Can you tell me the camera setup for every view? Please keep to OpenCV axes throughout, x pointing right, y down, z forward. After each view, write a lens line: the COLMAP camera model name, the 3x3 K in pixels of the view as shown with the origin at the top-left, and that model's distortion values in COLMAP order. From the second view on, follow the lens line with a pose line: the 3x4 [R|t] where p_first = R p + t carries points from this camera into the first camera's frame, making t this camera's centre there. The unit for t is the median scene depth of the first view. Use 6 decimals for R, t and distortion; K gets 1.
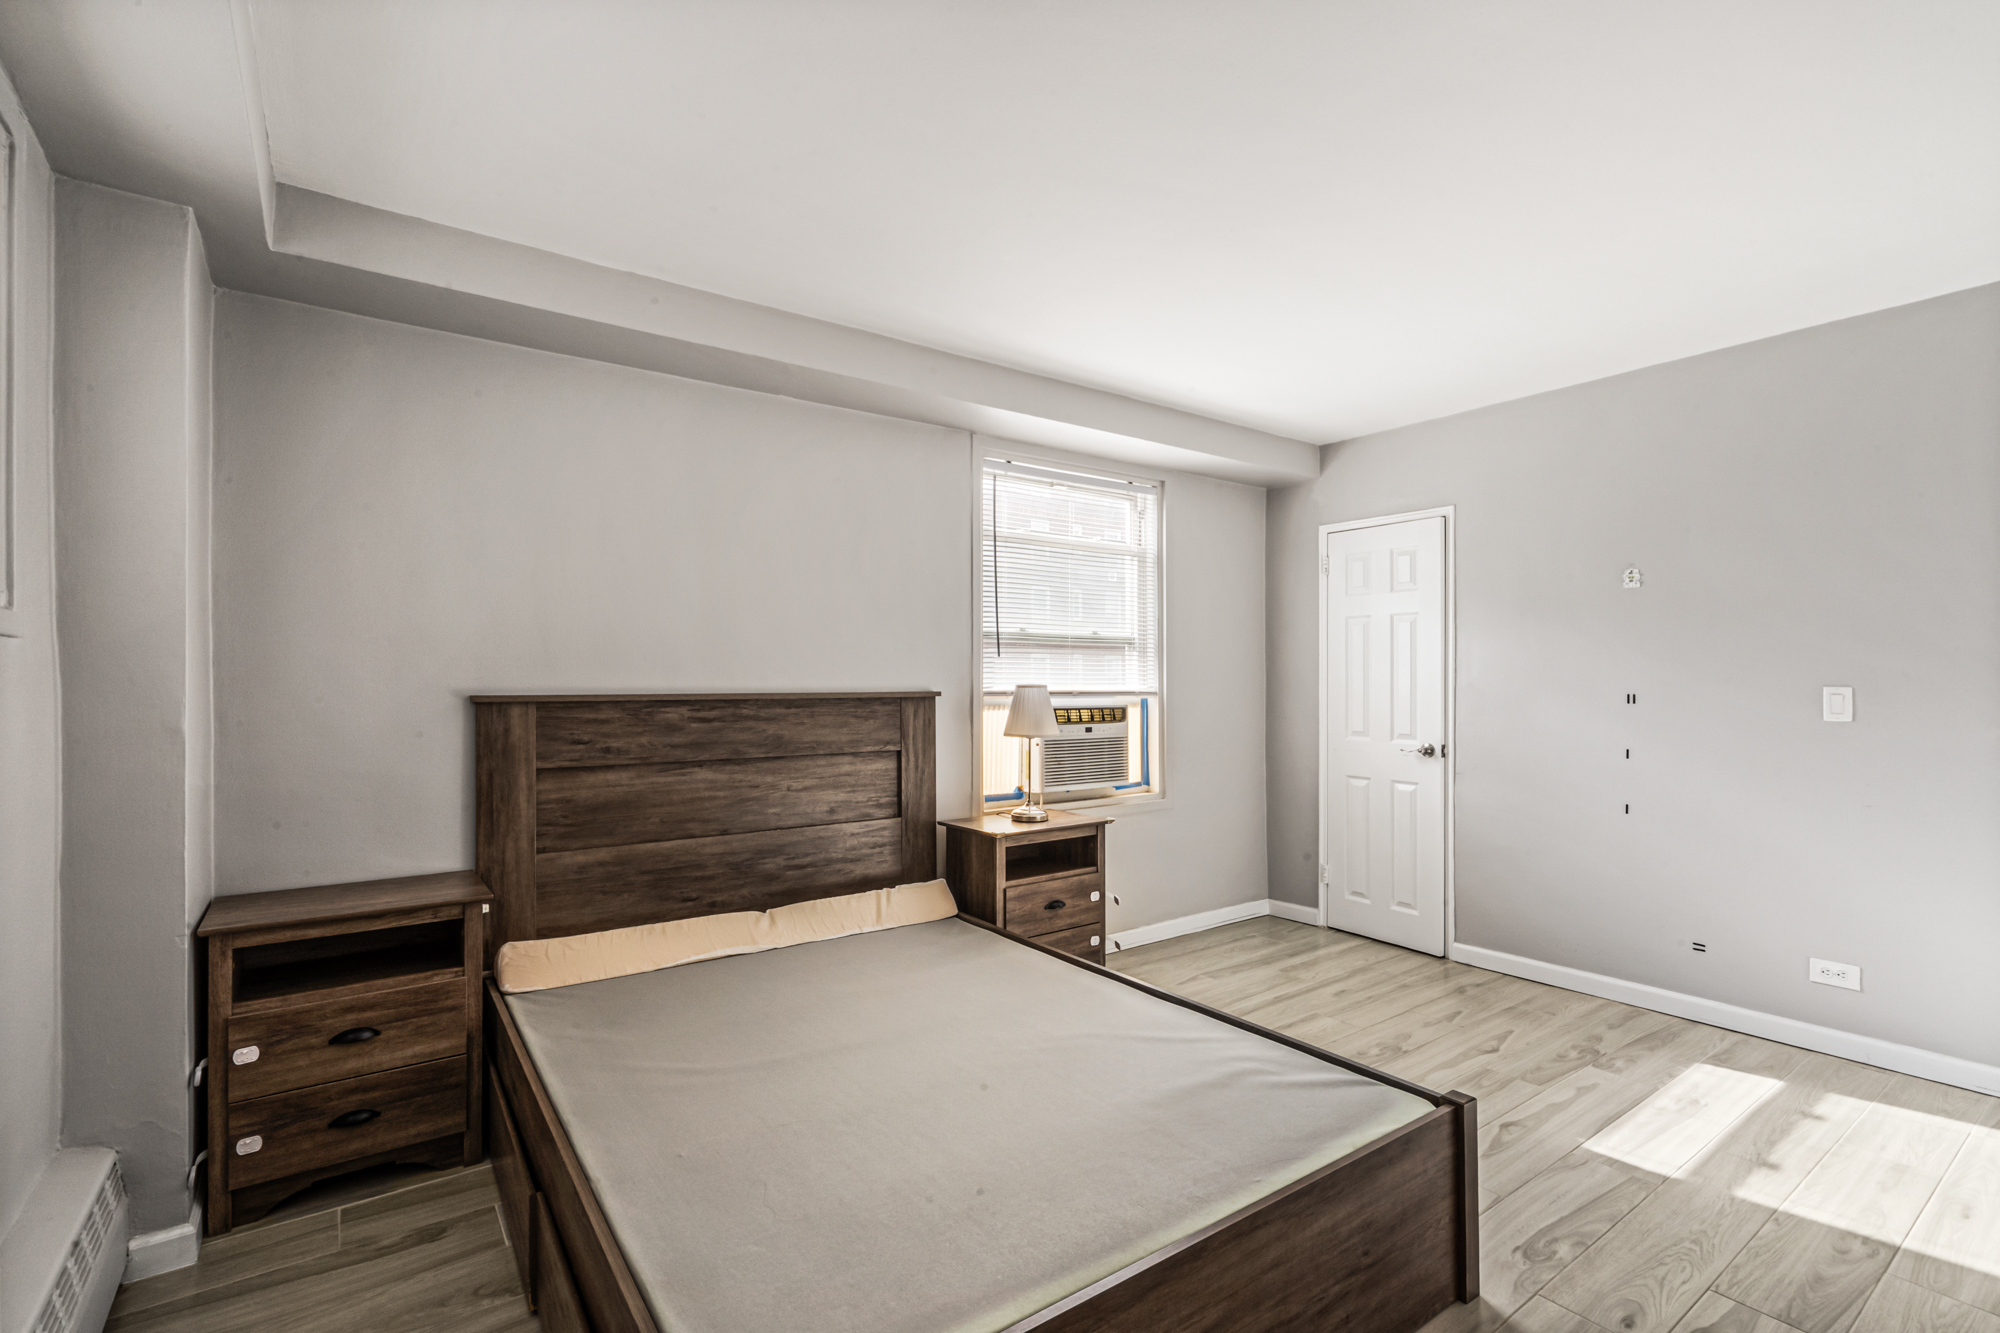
lens RADIAL K [[915.2, 0, 986.7], [0, 915.2, 677.4], [0, 0, 1]] dist [-0.001021, 0.000700]
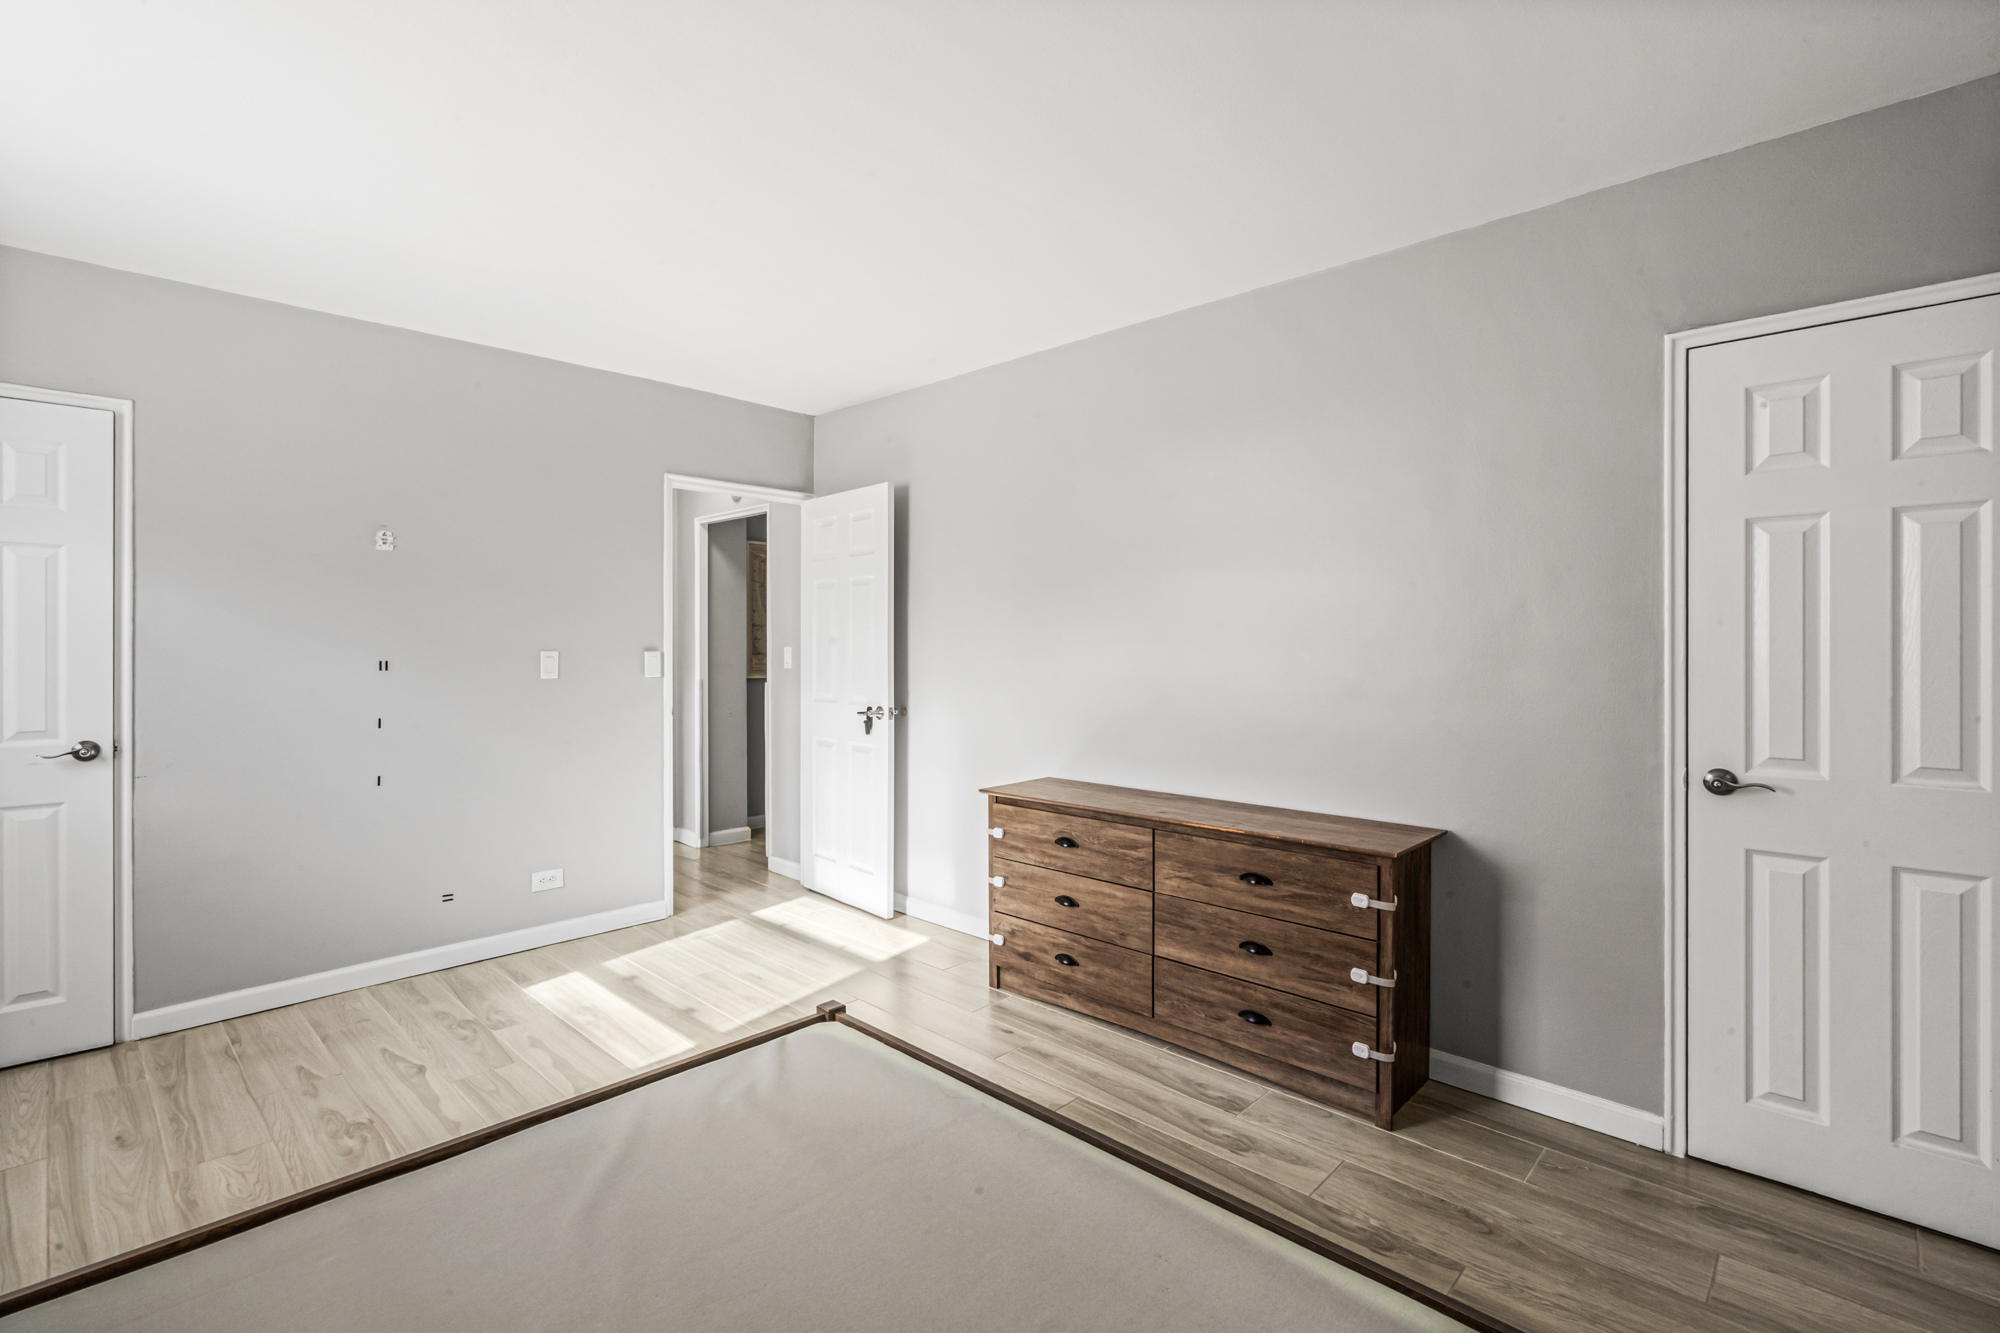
lens RADIAL K [[915.2, 0, 993.4], [0, 915.2, 647.6], [0, 0, 1]] dist [-0.001021, 0.000700]
pose [[-0.178996, -0.007735, 0.983819, -0.356904], [-0.000532, 0.999970, 0.007765, -0.003454], [-0.983850, 0.000867, -0.178995, 0.538323]]
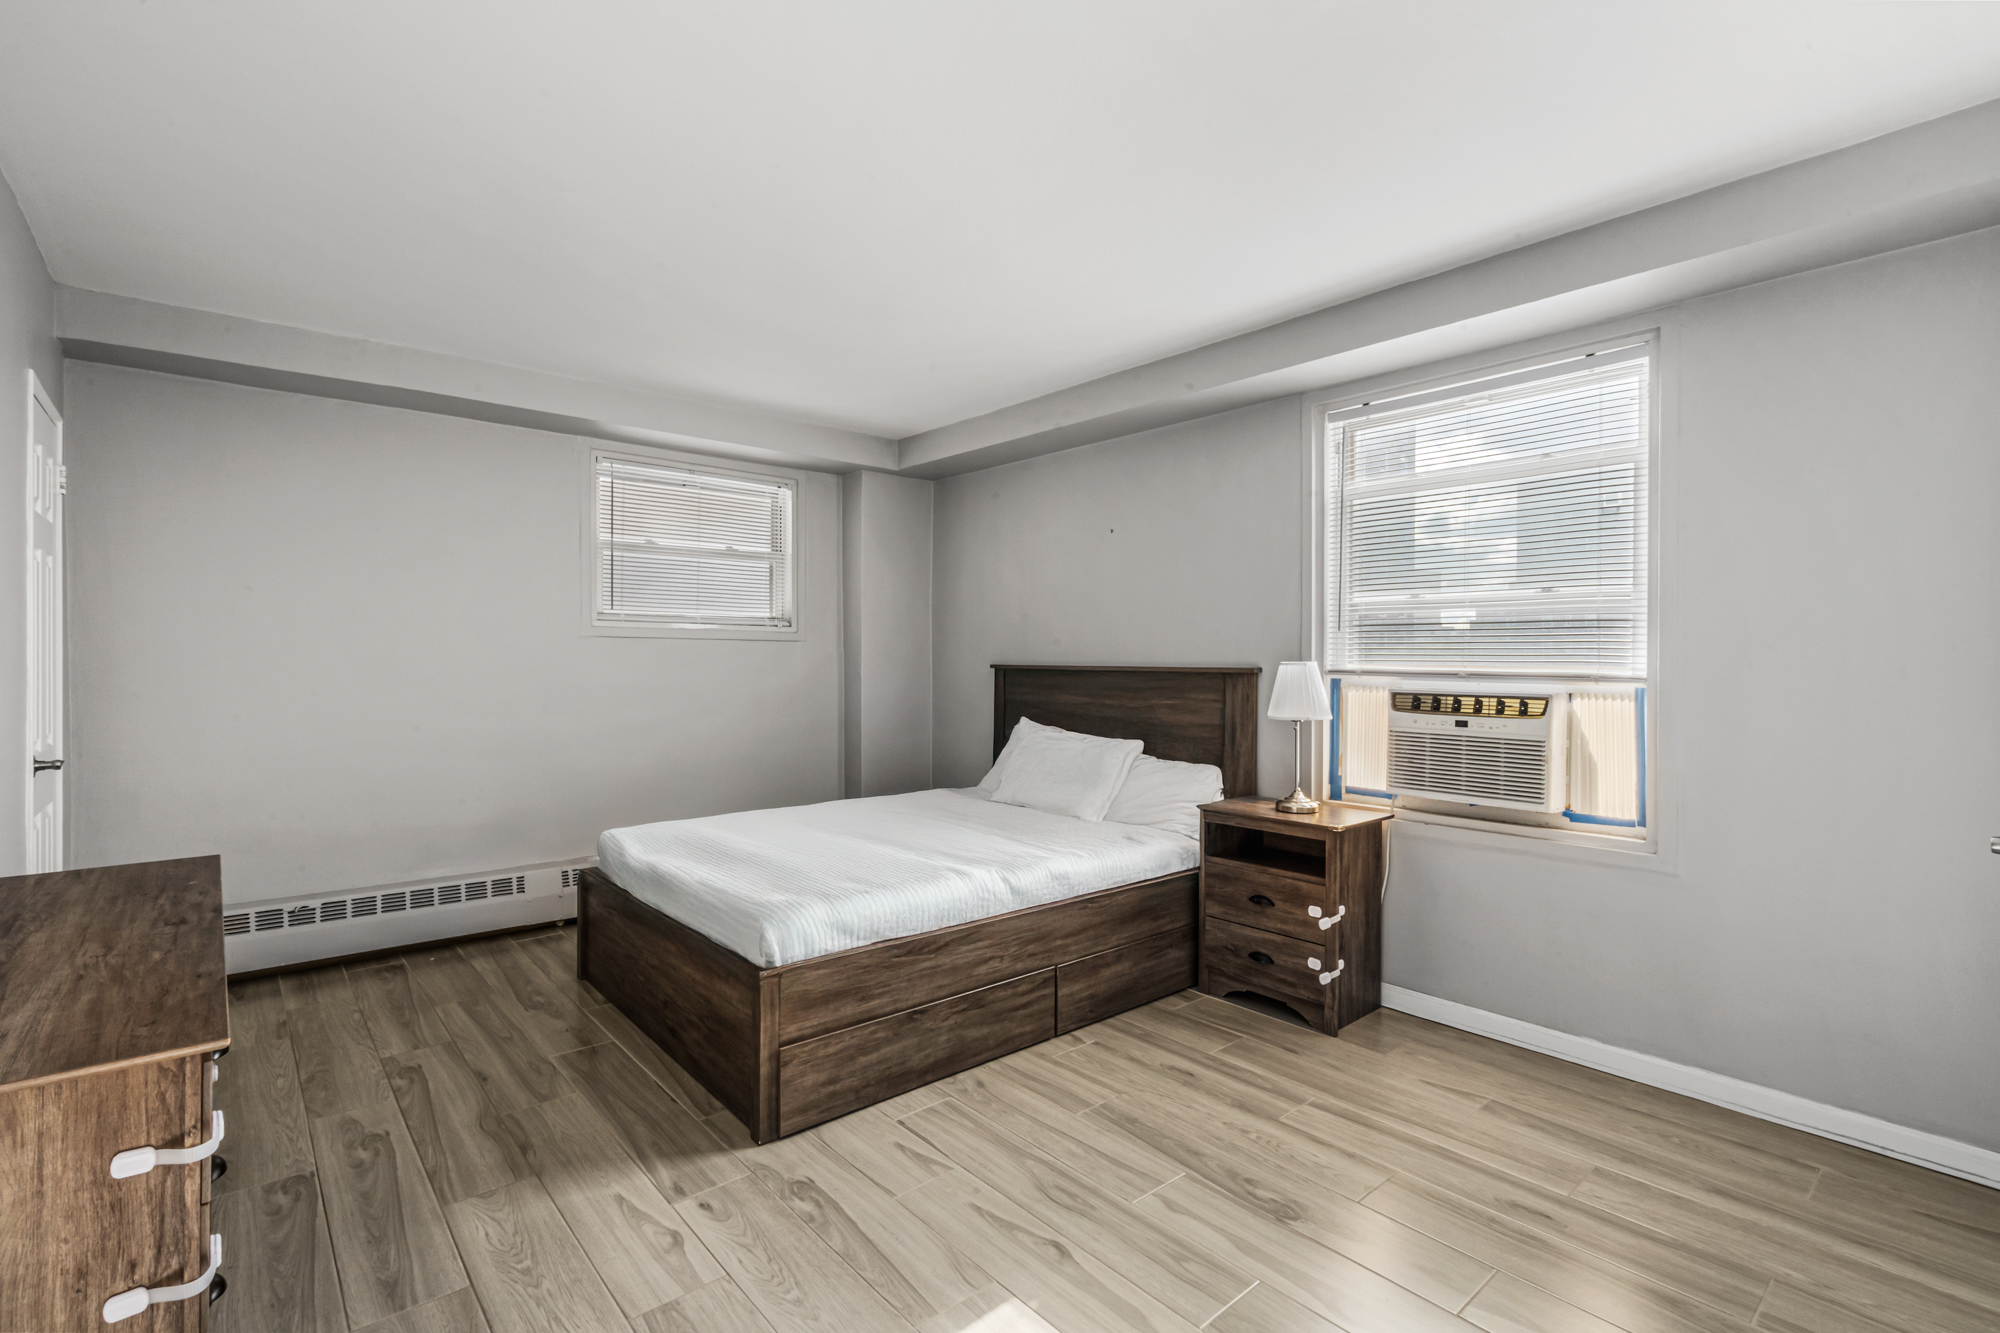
lens RADIAL K [[915.2, 0, 986.7], [0, 915.2, 659.3], [0, 0, 1]] dist [-0.001021, 0.000700]
pose [[0.071938, 0.002168, -0.997407, 0.960209], [-0.002042, 0.999996, 0.002026, 0.004533], [0.997407, 0.001891, 0.071942, 0.649085]]
